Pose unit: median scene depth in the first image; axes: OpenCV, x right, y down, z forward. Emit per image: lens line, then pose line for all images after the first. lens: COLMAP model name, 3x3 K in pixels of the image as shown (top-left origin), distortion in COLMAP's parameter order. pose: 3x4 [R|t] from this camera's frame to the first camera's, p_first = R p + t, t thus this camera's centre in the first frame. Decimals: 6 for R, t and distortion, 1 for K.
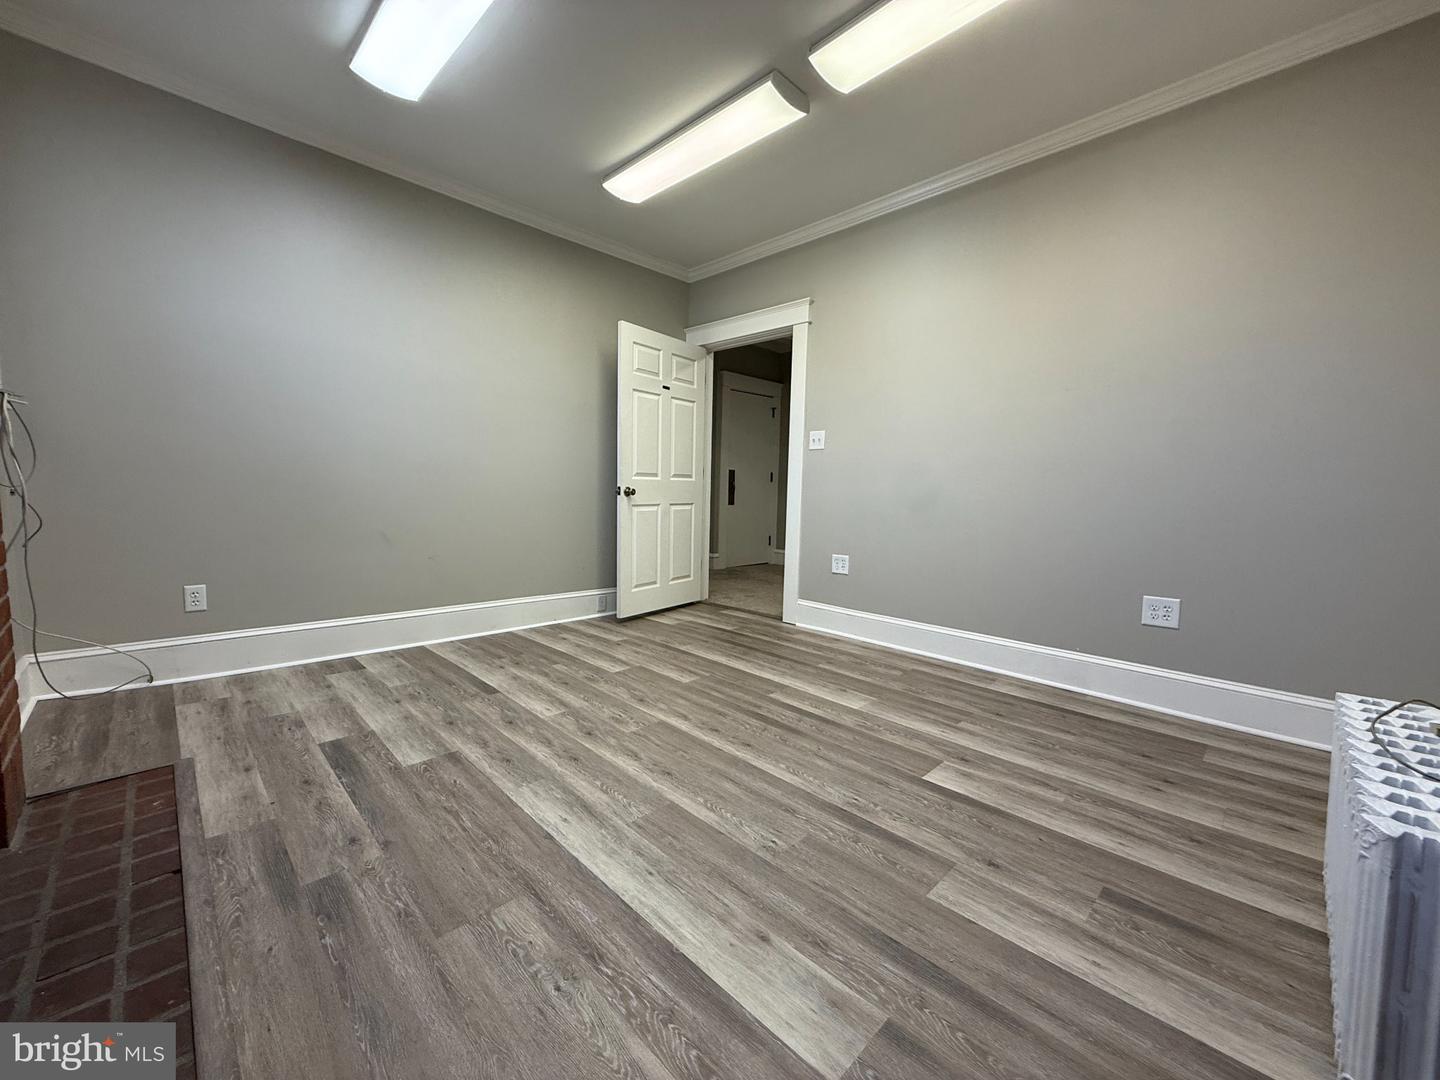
lens RADIAL K [[574.6, 0, 720.8], [0, 574.6, 535.1], [0, 0, 1]] dist [-0.000782, -0.000475]
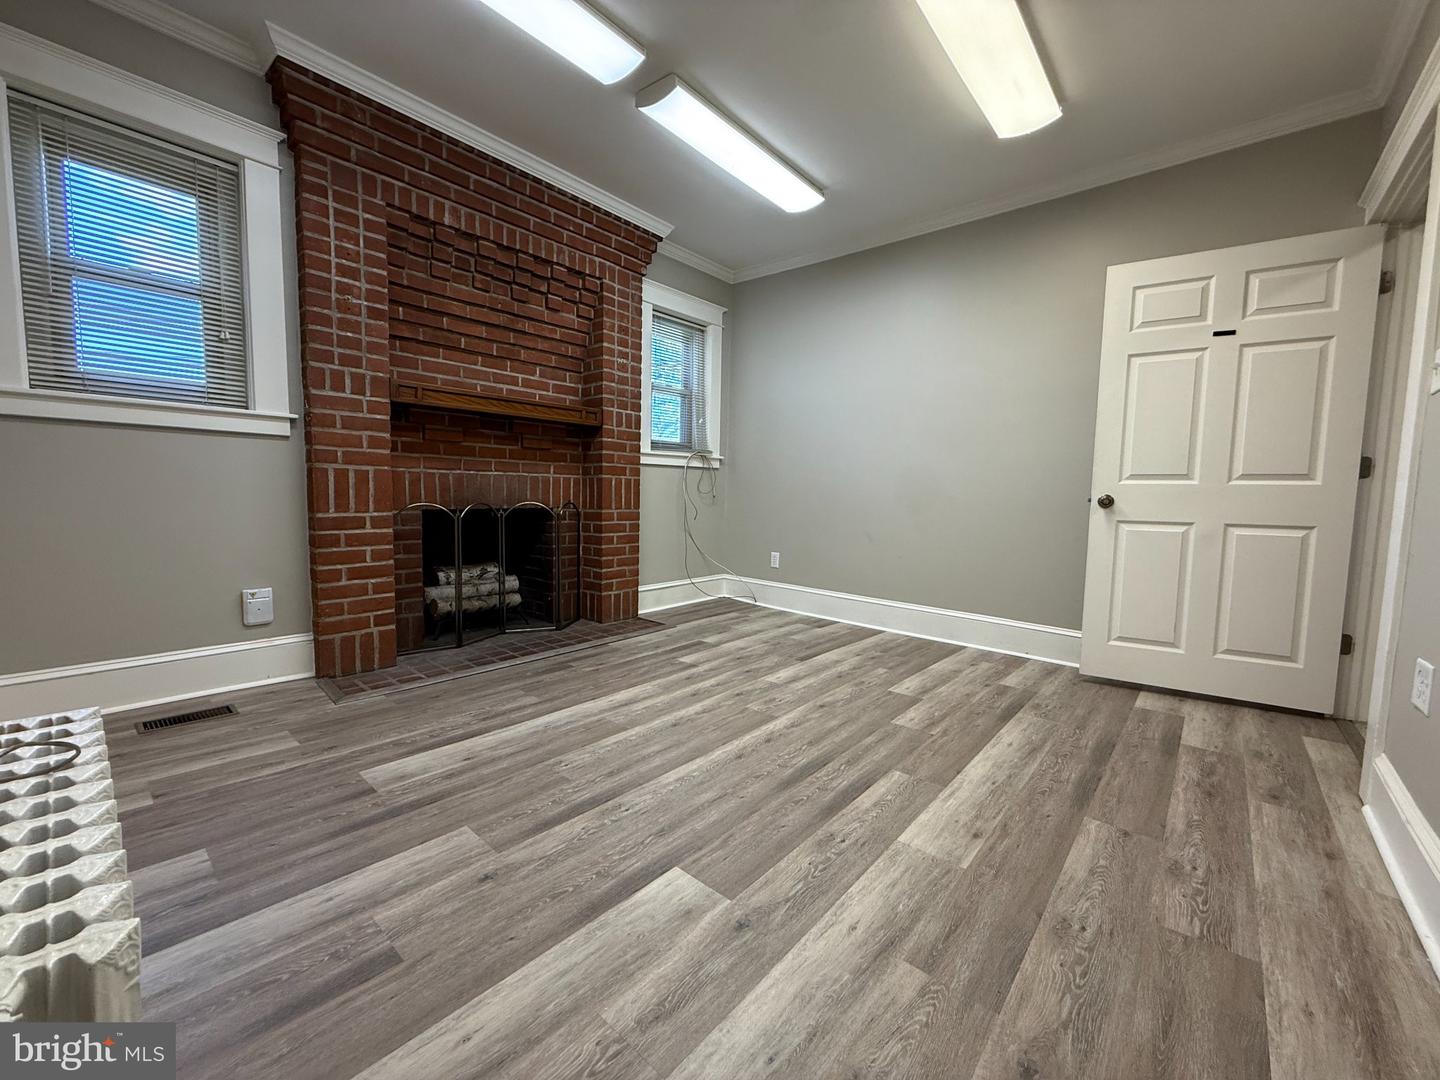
lens RADIAL K [[574.6, 0, 716.9], [0, 574.6, 537.4], [0, 0, 1]] dist [-0.000782, -0.000475]
pose [[0.068576, 0.056587, -0.996040, 0.870096], [-0.105942, 0.993158, 0.049129, -0.025402], [0.992005, 0.102154, 0.074102, 0.789082]]
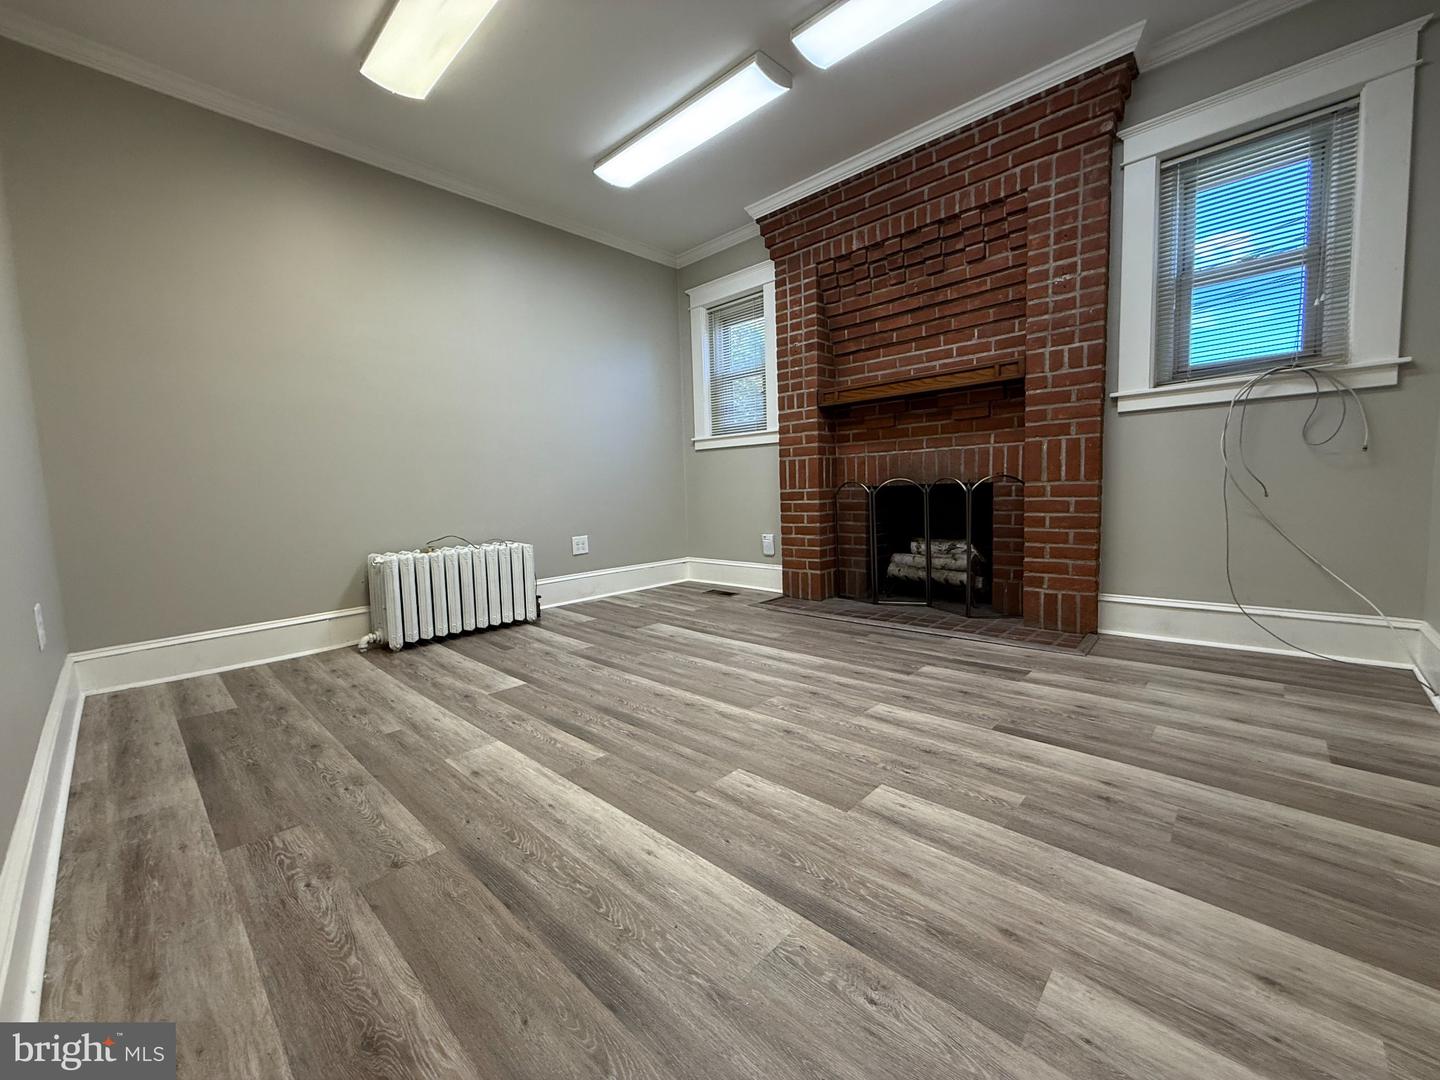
lens RADIAL K [[574.6, 0, 718.3], [0, 574.6, 538.0], [0, 0, 1]] dist [-0.000782, -0.000475]
pose [[-0.999392, 0.012320, -0.032622, -0.030313], [0.006551, 0.985182, 0.171387, -0.091002], [0.034250, 0.171069, -0.984664, 1.831677]]
